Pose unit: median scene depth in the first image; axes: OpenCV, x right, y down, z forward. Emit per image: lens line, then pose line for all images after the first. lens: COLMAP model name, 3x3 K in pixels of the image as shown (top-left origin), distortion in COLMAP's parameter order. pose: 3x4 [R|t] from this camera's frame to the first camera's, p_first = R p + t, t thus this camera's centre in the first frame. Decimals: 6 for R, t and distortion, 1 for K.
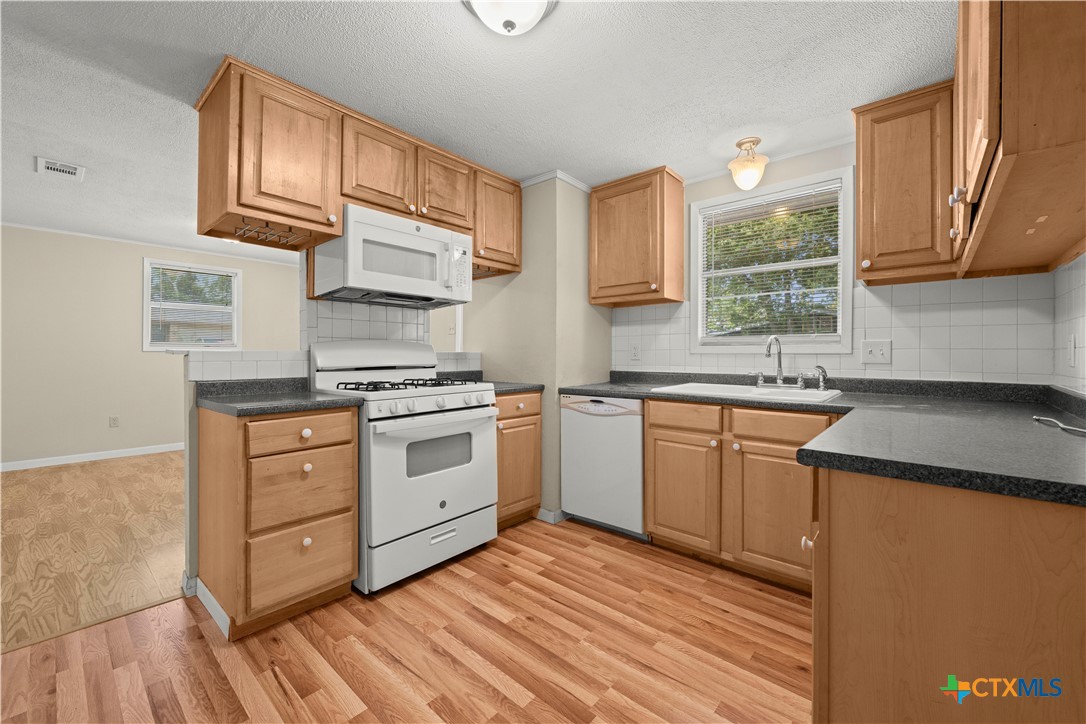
lens RADIAL K [[430.0, 0, 542.7], [0, 430.0, 353.5], [0, 0, 1]] dist [-0.000047, -0.000037]
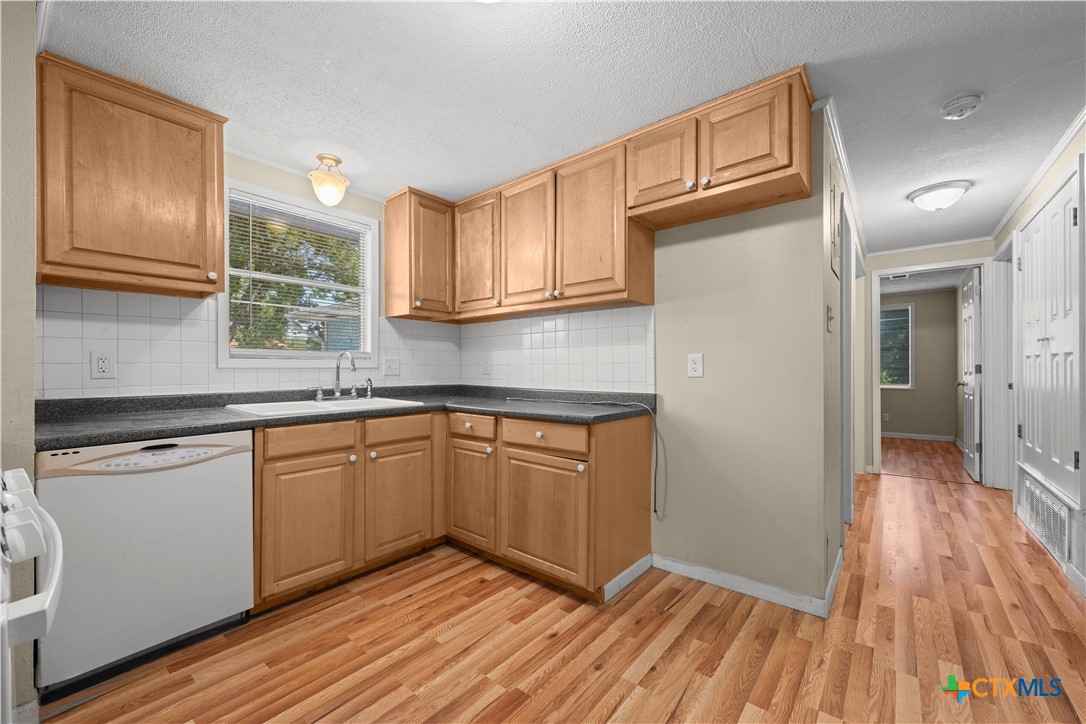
lens RADIAL K [[428.9, 0, 548.0], [0, 428.9, 369.1], [0, 0, 1]] dist [-0.000496, -0.000089]
pose [[-0.036217, -0.004361, 0.999334, -0.641586], [-0.000443, 0.999990, 0.004348, -0.001855], [-0.999344, -0.000285, -0.036219, 0.610501]]
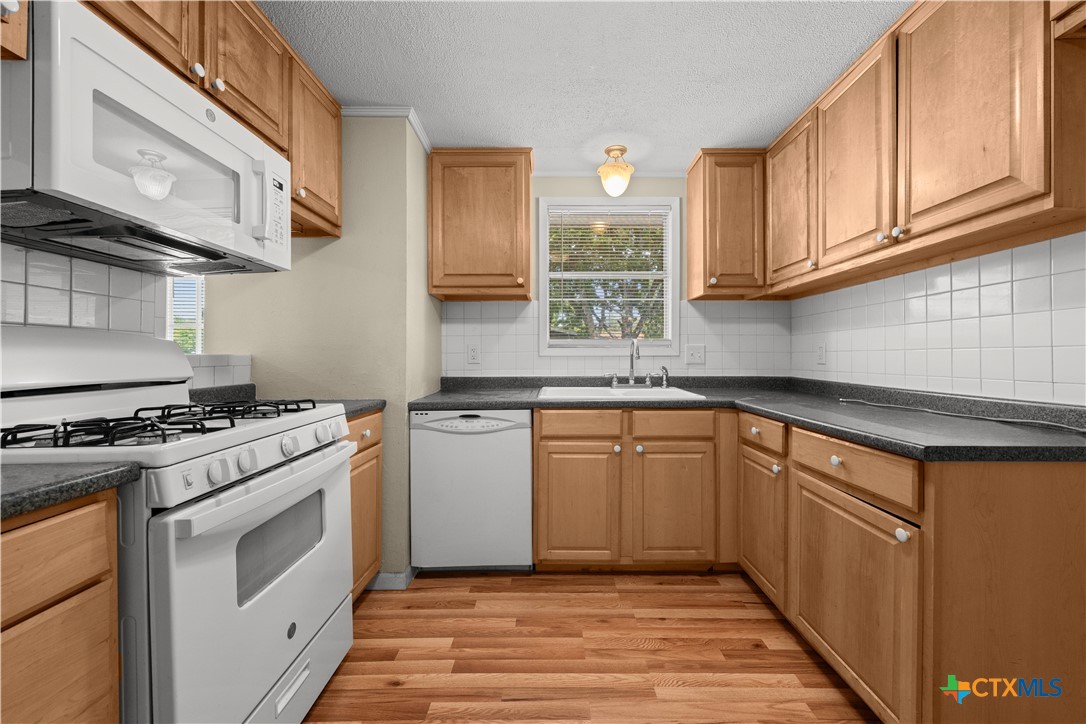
lens RADIAL K [[429.2, 0, 550.7], [0, 429.2, 355.1], [0, 0, 1]] dist [0.000669, -0.000129]
pose [[0.749191, -0.001250, 0.662353, -0.371678], [0.002321, 0.999997, -0.000737, -0.001186], [-0.662350, 0.002090, 0.749192, 0.391840]]
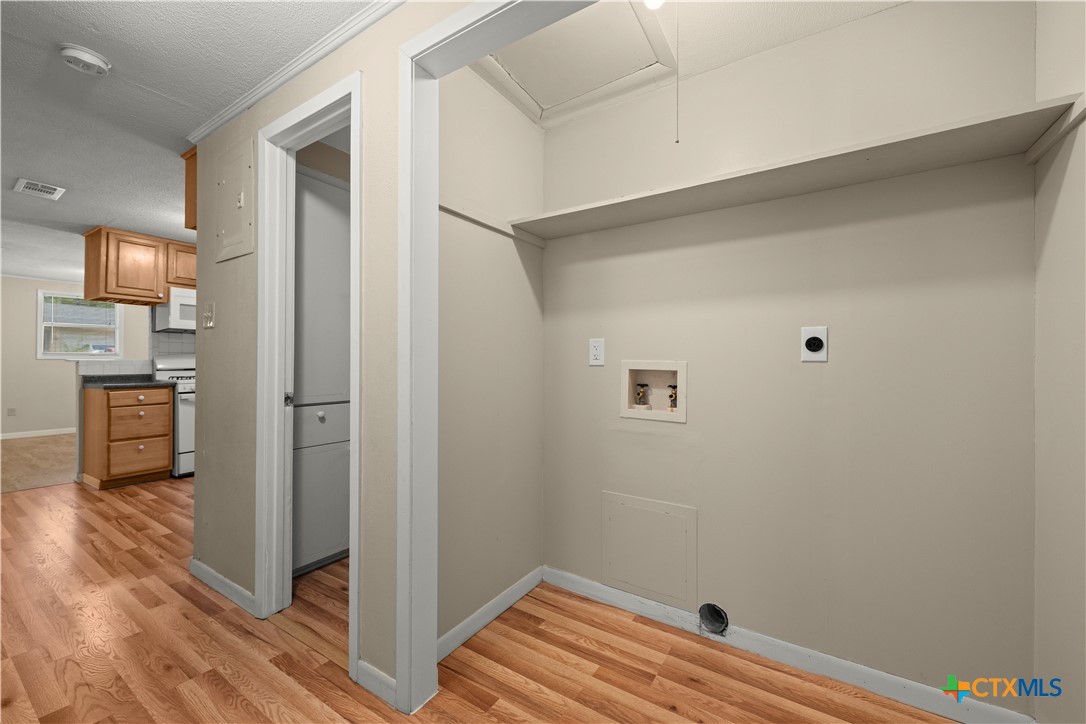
lens RADIAL K [[420.8, 0, 545.7], [0, 420.8, 358.9], [0, 0, 1]] dist [0.001535, 0.000153]
pose [[0.988313, -0.000666, 0.152436, 0.990404], [0.001126, 0.999995, -0.002931, -0.003402], [-0.152433, 0.003068, 0.988309, -1.227227]]
